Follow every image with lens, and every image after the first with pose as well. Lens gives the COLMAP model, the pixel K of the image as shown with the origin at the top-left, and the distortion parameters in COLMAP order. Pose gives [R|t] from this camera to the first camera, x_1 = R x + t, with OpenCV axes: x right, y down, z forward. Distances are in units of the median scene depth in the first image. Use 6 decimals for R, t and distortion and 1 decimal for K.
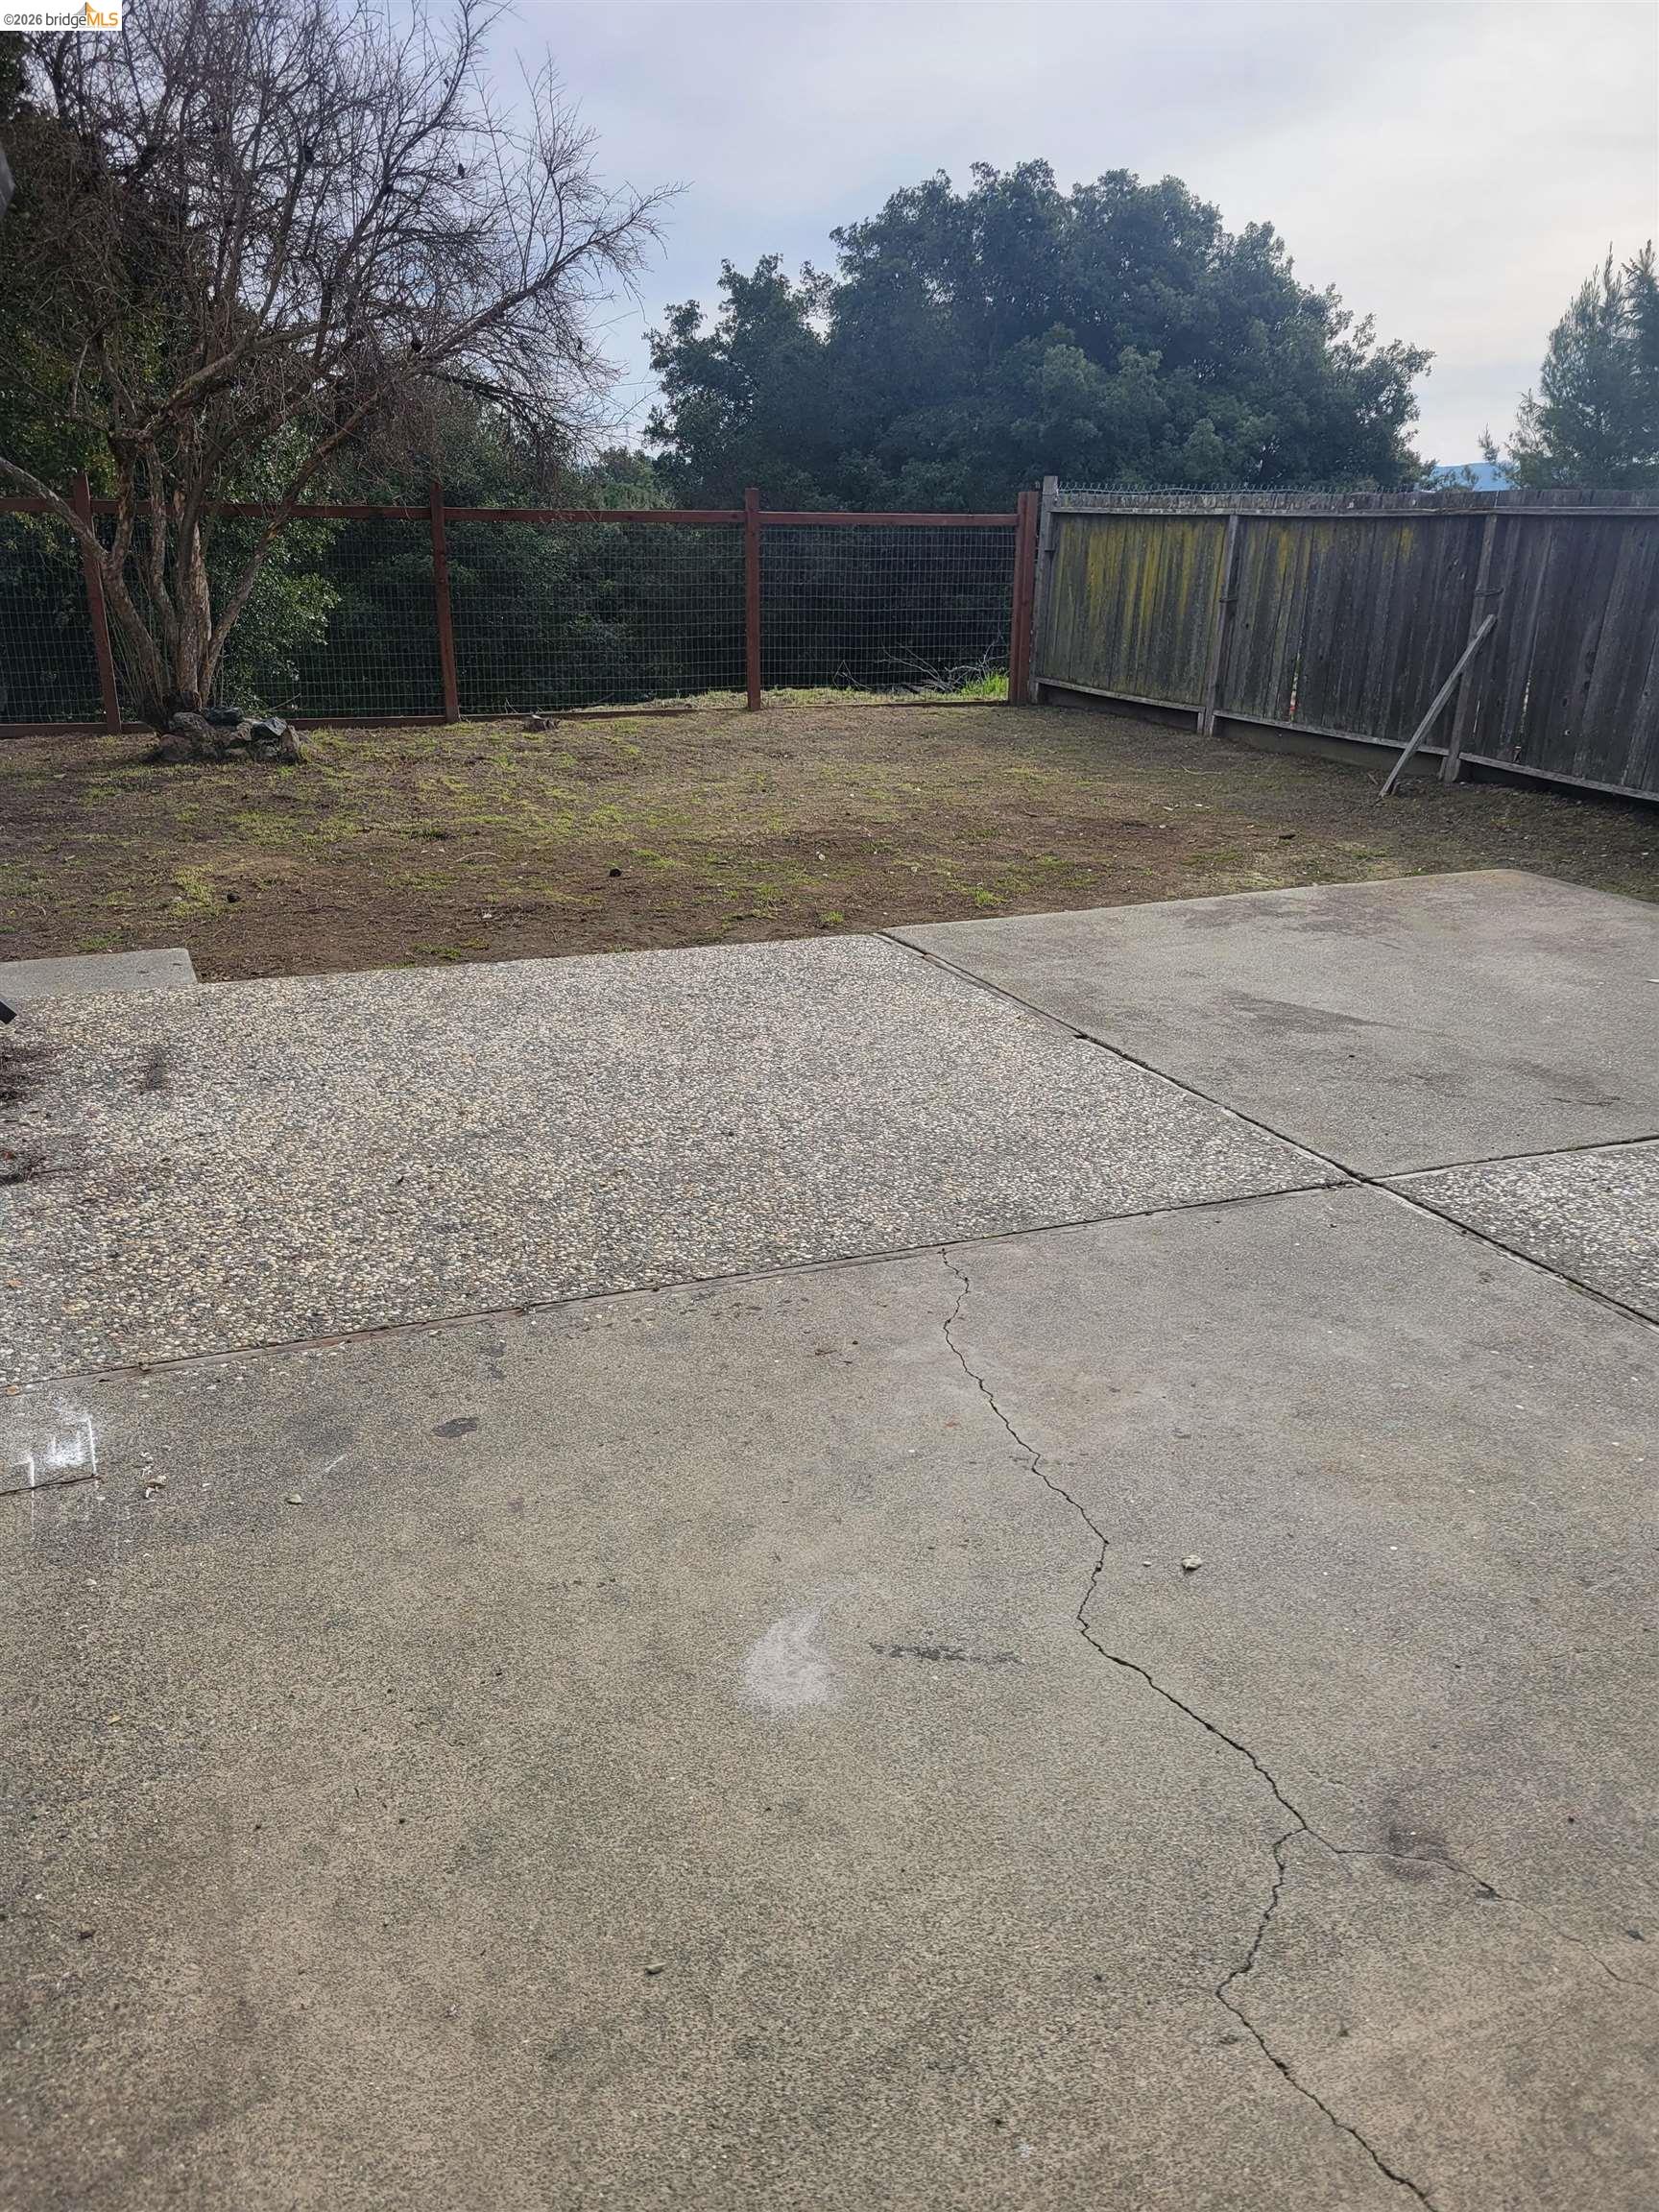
lens RADIAL K [[1663.7, 0, 824.2], [0, 1663.7, 1109.8], [0, 0, 1]] dist [0.057088, -0.038655]
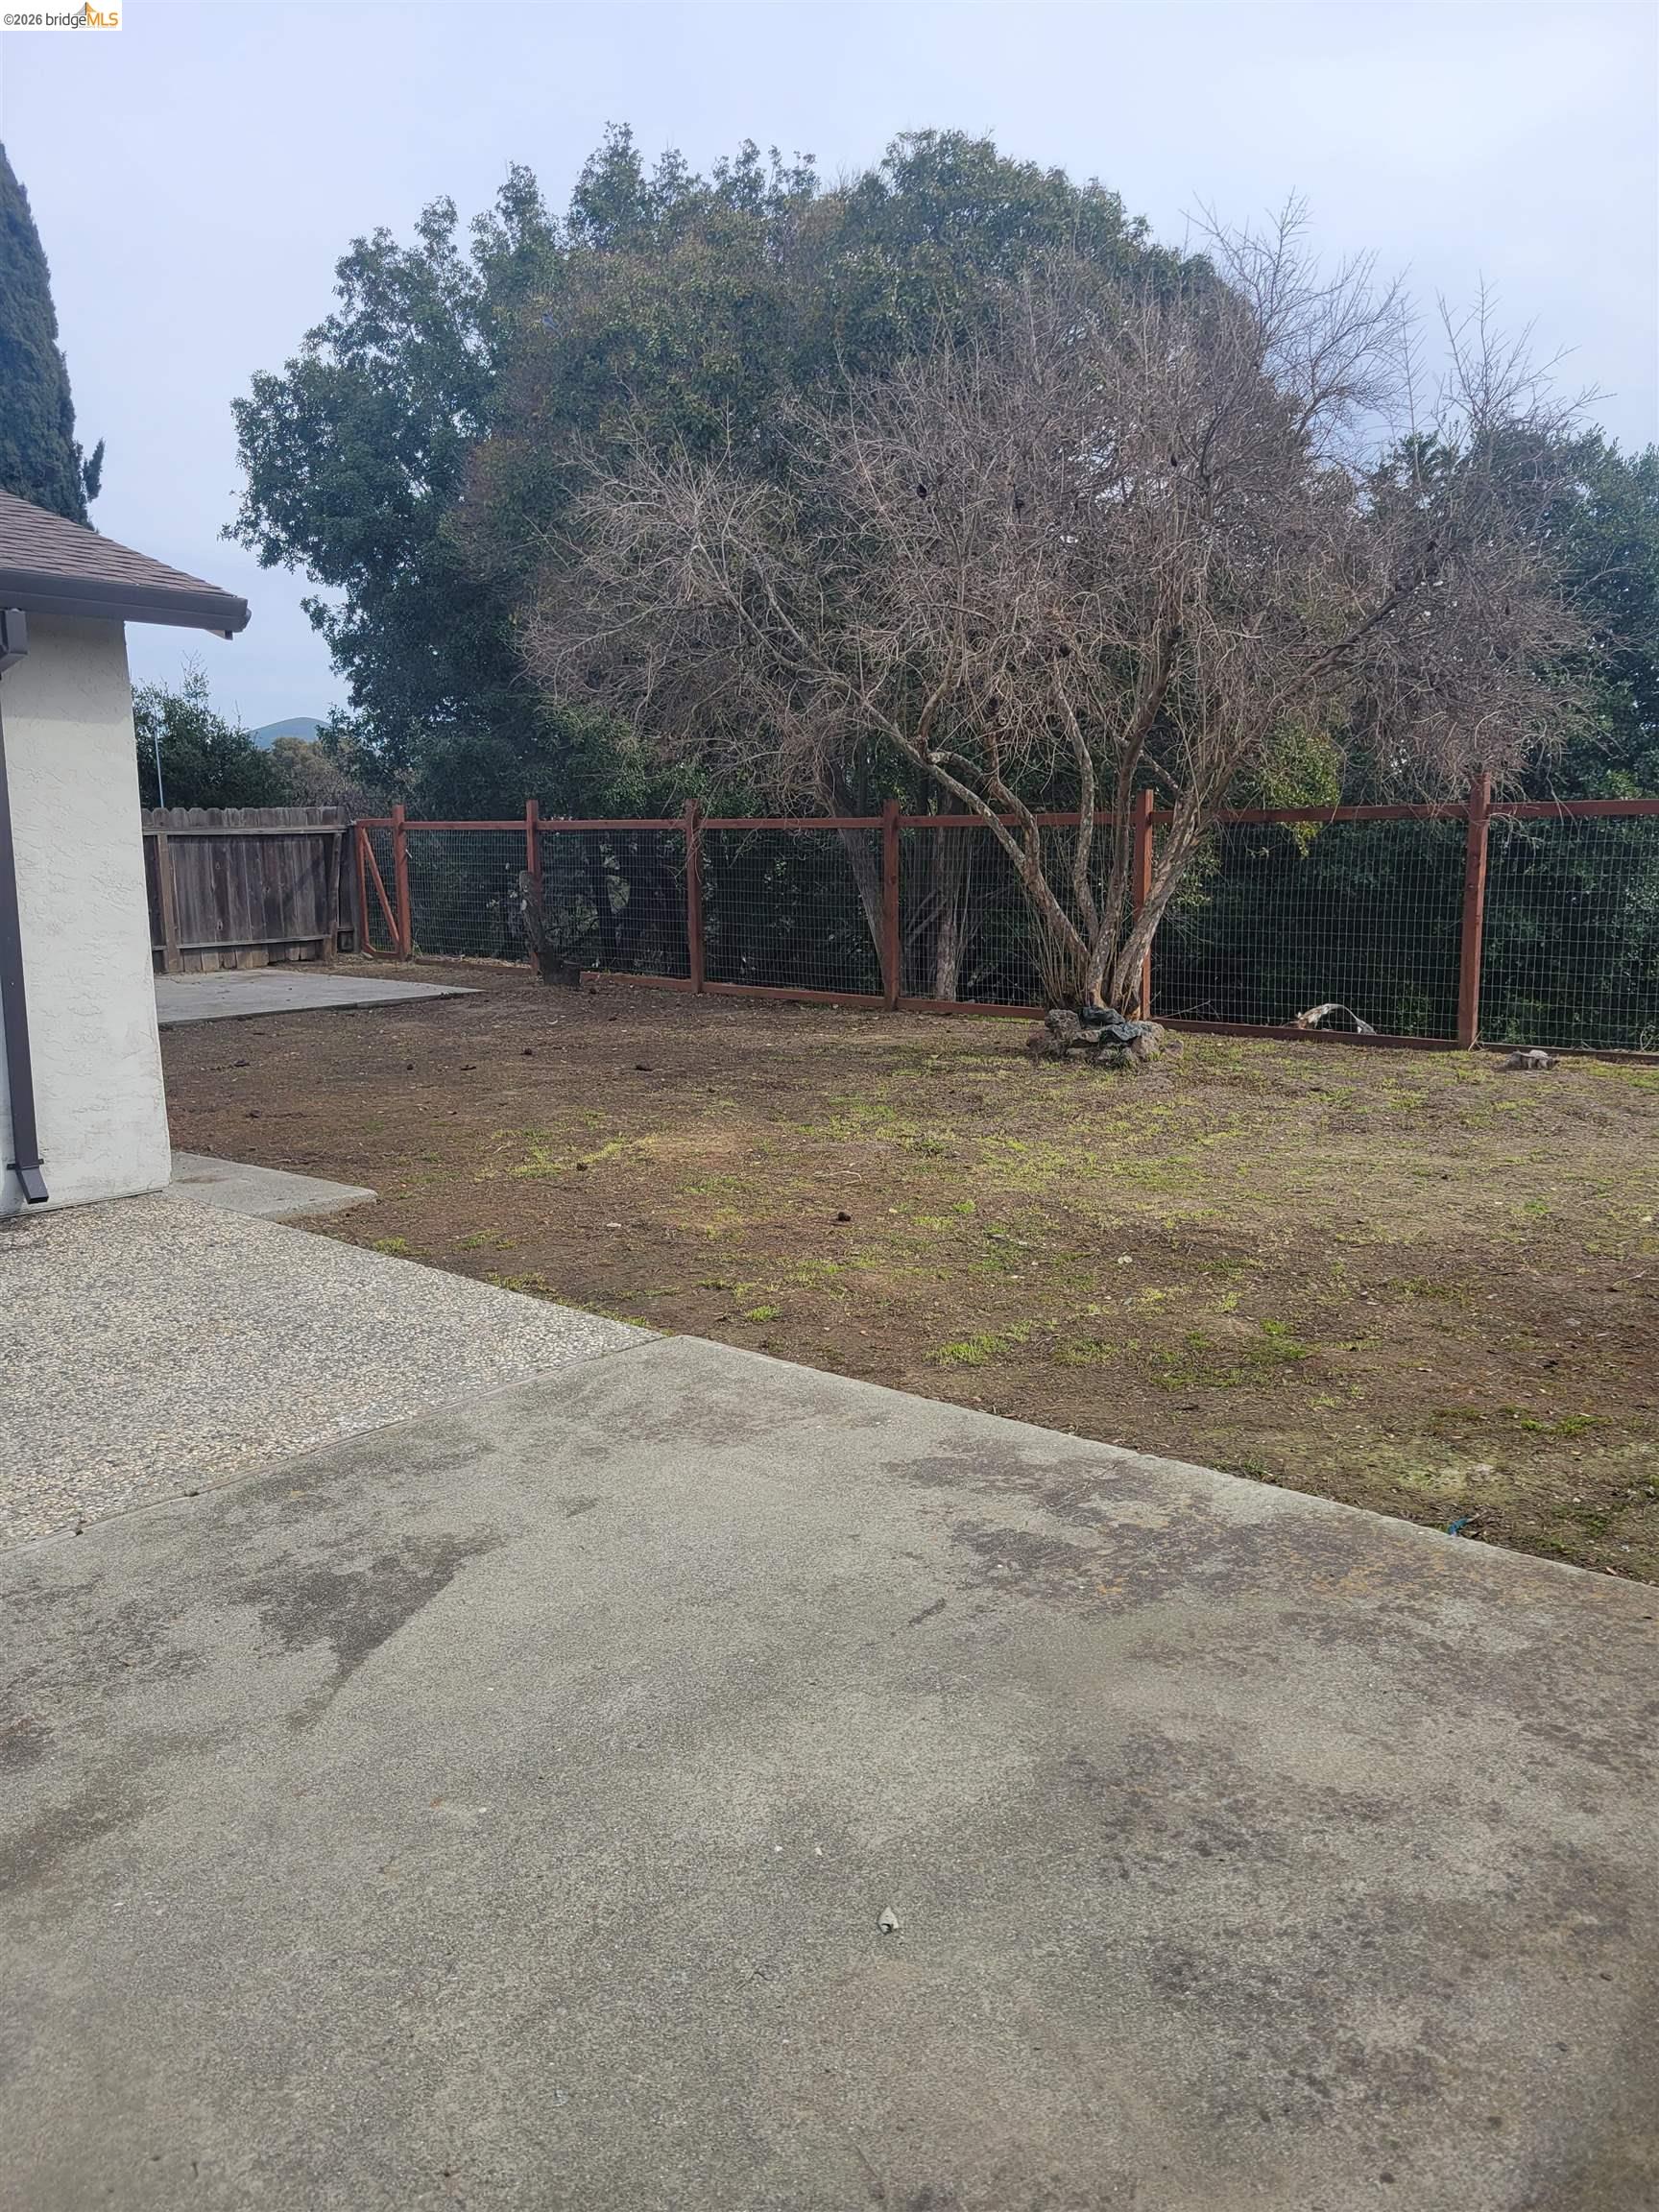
lens RADIAL K [[1663.7, 0, 828.1], [0, 1663.7, 1109.0], [0, 0, 1]] dist [0.057088, -0.038655]
pose [[0.457275, 0.137771, -0.878589, 0.557392], [-0.281656, 0.959508, 0.003868, -0.177255], [0.843546, 0.245691, 0.477563, 0.517749]]
